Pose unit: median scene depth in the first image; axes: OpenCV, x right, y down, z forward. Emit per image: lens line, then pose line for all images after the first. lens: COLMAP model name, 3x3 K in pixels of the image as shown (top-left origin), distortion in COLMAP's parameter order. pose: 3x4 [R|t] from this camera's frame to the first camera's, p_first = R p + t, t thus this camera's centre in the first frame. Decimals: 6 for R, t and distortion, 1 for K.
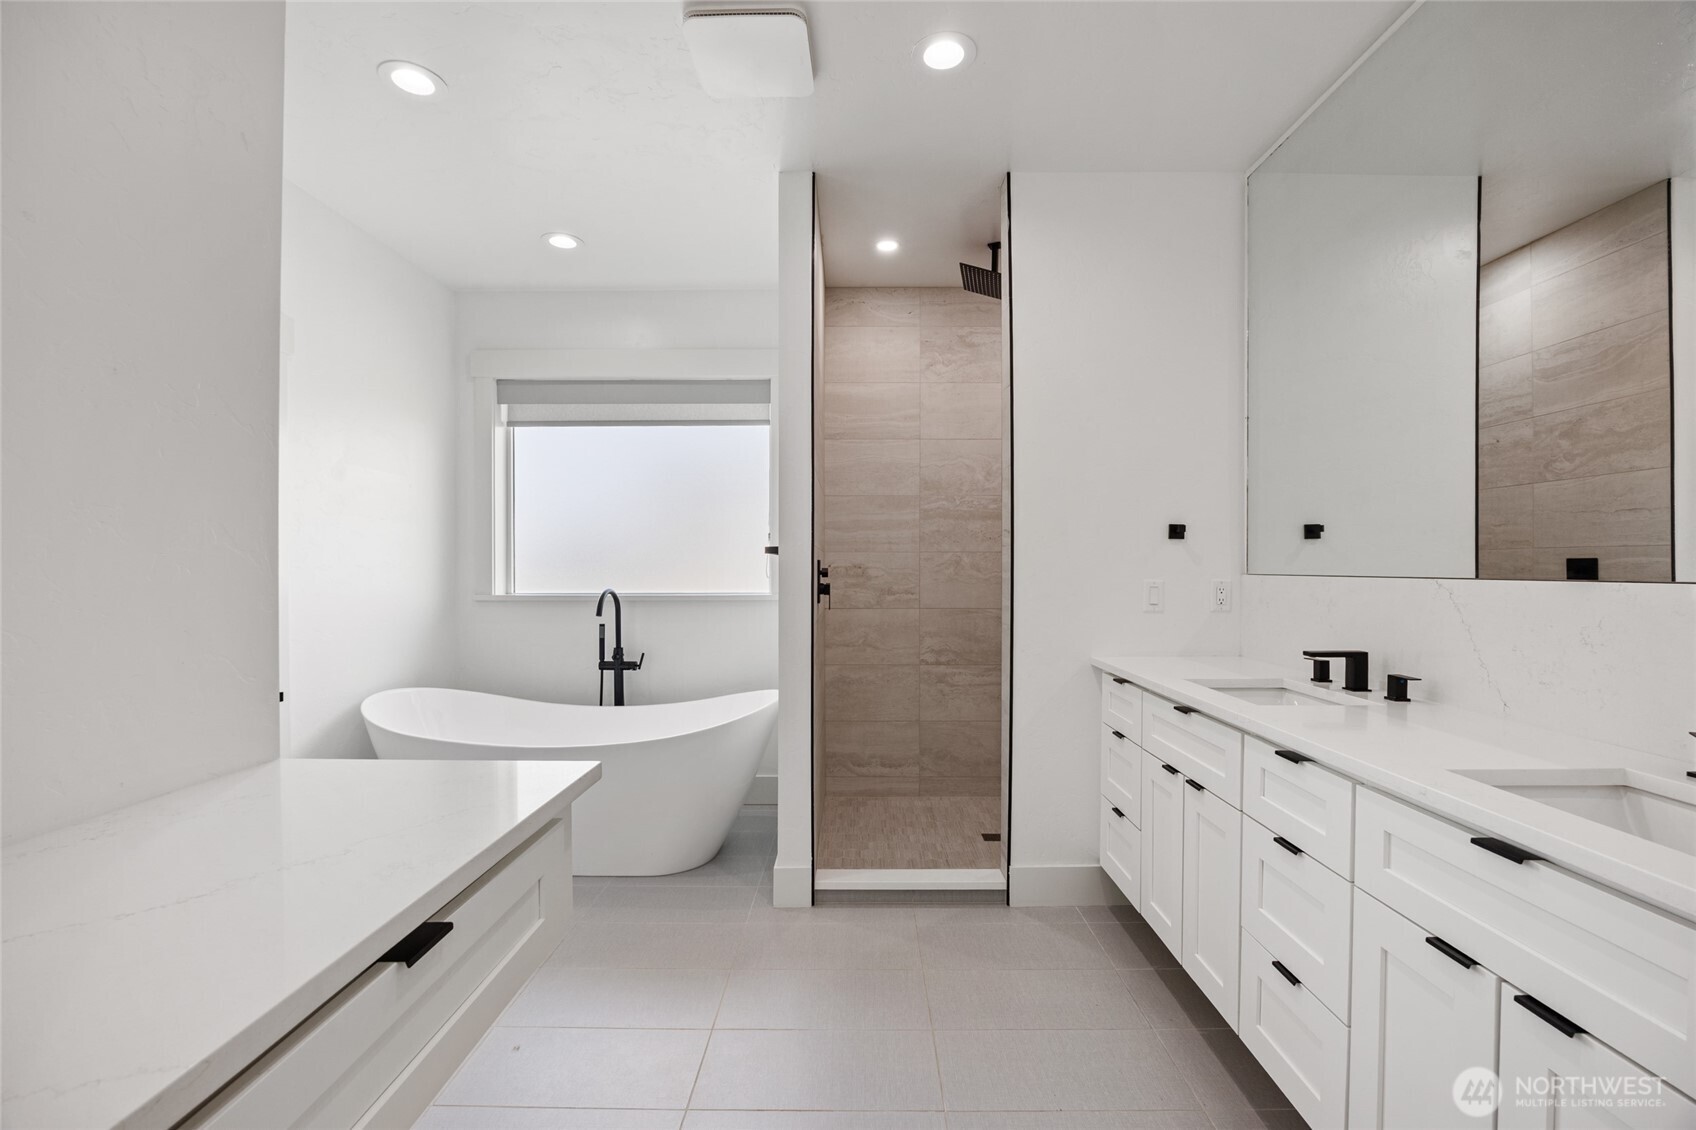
lens RADIAL K [[728.3, 0, 853.6], [0, 728.3, 571.3], [0, 0, 1]] dist [-0.017807, 0.000611]
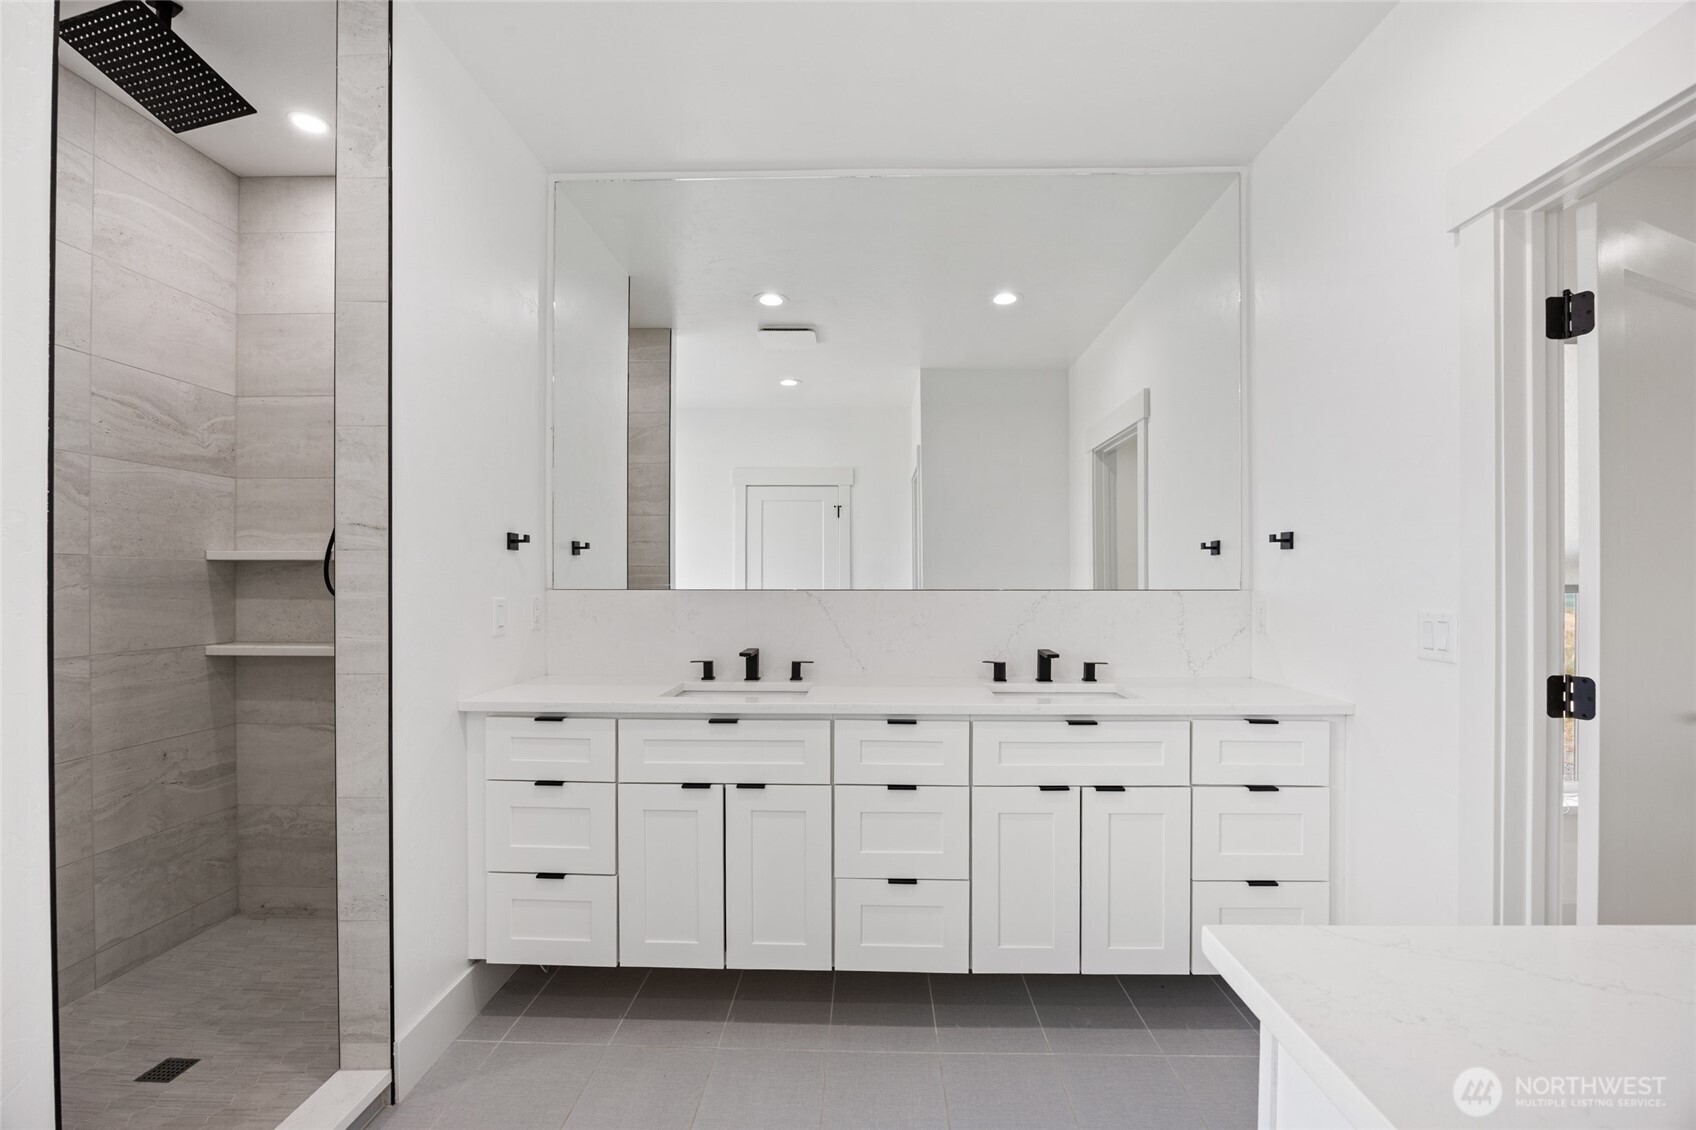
lens RADIAL K [[728.3, 0, 853.6], [0, 728.3, 571.3], [0, 0, 1]] dist [-0.017807, 0.000611]
pose [[0.029739, 0.009060, 0.999517, -0.569740], [0.005101, 0.999945, -0.009216, -0.012535], [-0.999545, 0.005373, 0.029691, 0.768050]]
